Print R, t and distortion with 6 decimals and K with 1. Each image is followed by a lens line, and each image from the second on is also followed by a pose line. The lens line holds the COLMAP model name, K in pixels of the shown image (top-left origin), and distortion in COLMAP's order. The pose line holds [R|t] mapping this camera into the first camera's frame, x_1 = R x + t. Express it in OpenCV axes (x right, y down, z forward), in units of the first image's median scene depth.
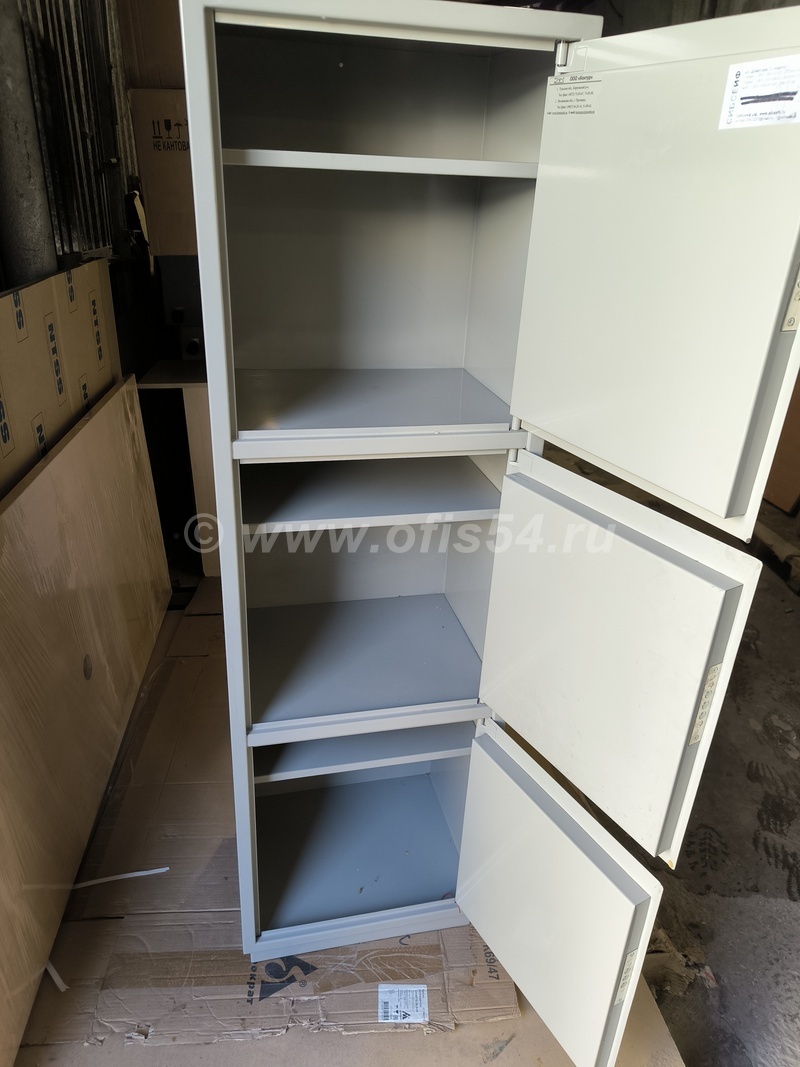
lens RADIAL K [[753.5, 0, 397.9], [0, 753.5, 528.1], [0, 0, 1]] dist [0.028723, -0.018519]
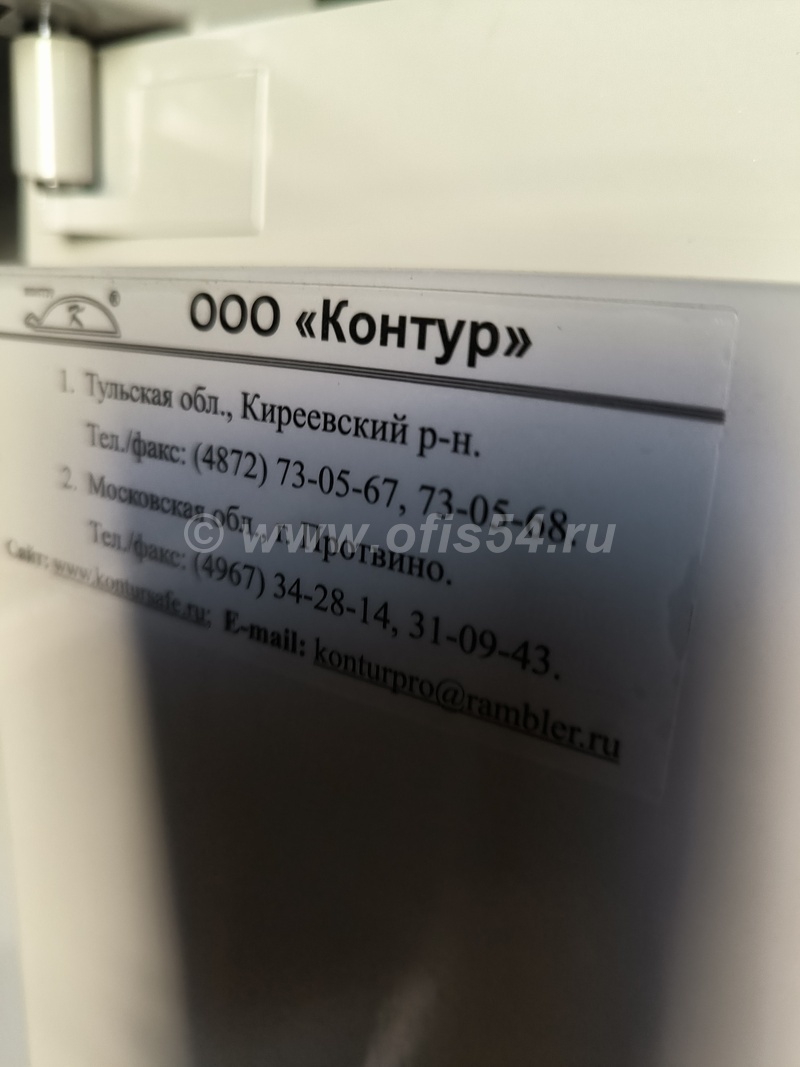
lens RADIAL K [[753.5, 0, 399.4], [0, 753.5, 533.6], [0, 0, 1]] dist [0.028723, -0.018519]
pose [[0.840678, -0.107739, 0.530709, 0.188034], [0.198855, 0.972962, -0.117478, -0.526871], [-0.503703, 0.204295, 0.839373, 0.878263]]
